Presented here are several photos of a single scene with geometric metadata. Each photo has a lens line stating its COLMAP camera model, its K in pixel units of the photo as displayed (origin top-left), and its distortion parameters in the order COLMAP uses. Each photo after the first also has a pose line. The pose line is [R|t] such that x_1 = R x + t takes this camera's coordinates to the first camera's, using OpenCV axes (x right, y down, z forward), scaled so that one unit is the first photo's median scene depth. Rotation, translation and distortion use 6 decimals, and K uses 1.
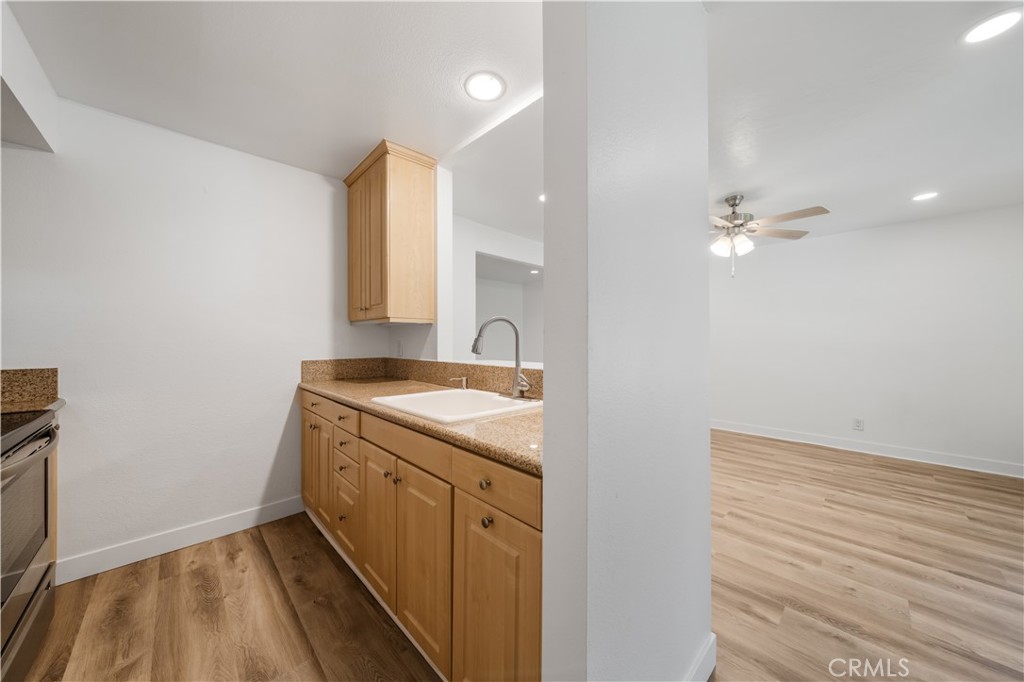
lens RADIAL K [[357.0, 0, 511.0], [0, 357.0, 339.5], [0, 0, 1]] dist [-0.006996, 0.001174]
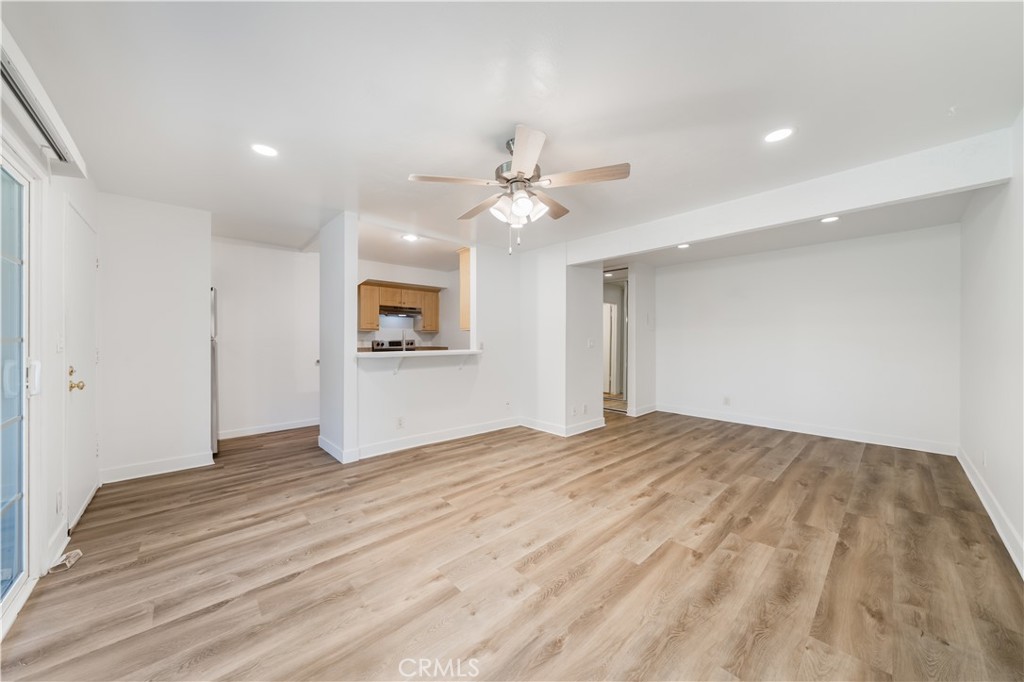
lens RADIAL K [[357.0, 0, 511.2], [0, 357.0, 343.0], [0, 0, 1]] dist [-0.006996, 0.001174]
pose [[-0.029454, 0.005951, -0.999548, 1.421145], [0.001483, 0.999981, 0.005909, 0.005306], [0.999565, -0.001308, -0.029462, 1.042703]]
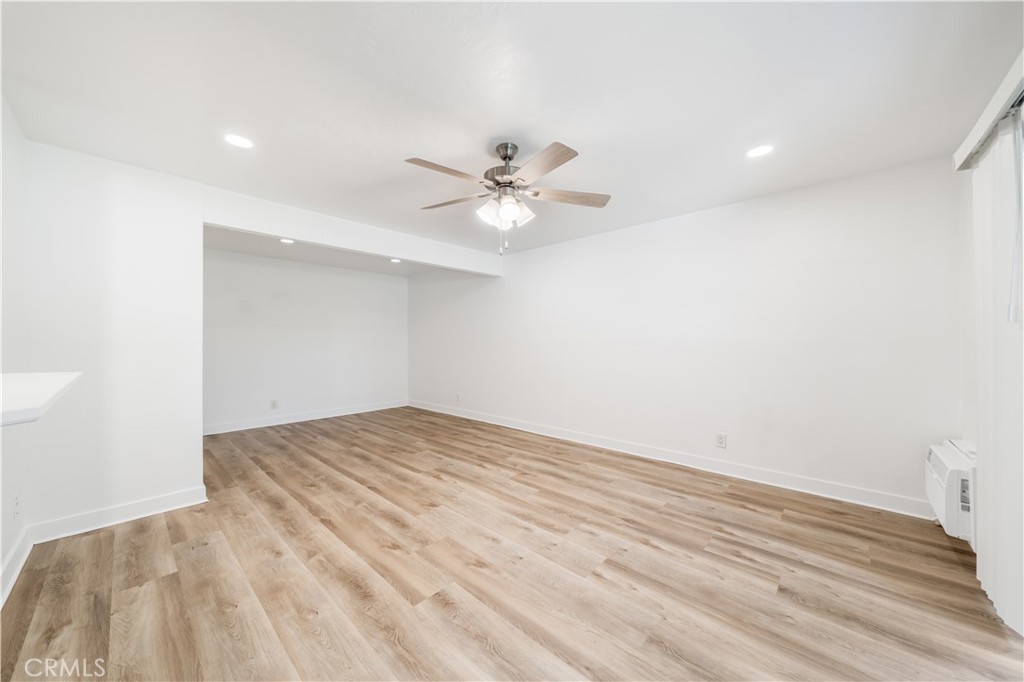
lens RADIAL K [[357.0, 0, 507.2], [0, 357.0, 336.3], [0, 0, 1]] dist [-0.006996, 0.001174]
pose [[0.998889, -0.004713, 0.046897, 0.615235], [0.005216, 0.999930, -0.010608, 0.005691], [-0.046843, 0.010841, 0.998843, 0.269010]]
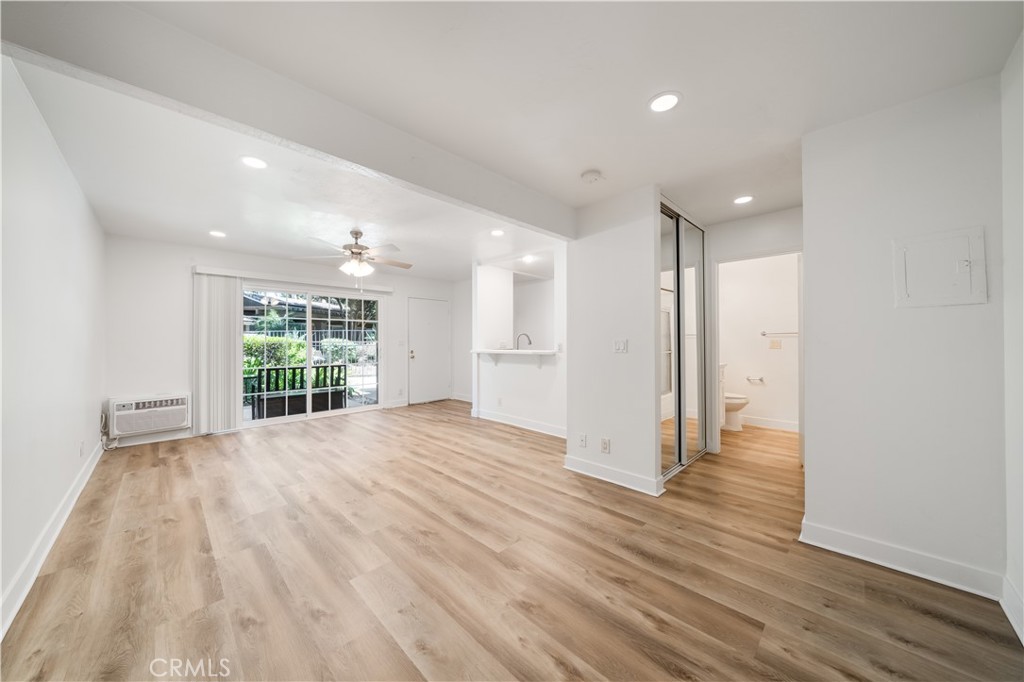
lens RADIAL K [[357.0, 0, 503.4], [0, 357.0, 337.9], [0, 0, 1]] dist [-0.006996, 0.001174]
pose [[-0.999959, 0.001848, 0.008885, 0.065486], [0.001730, 0.999911, -0.013221, 0.007718], [-0.008909, -0.013205, -0.999873, 2.420085]]
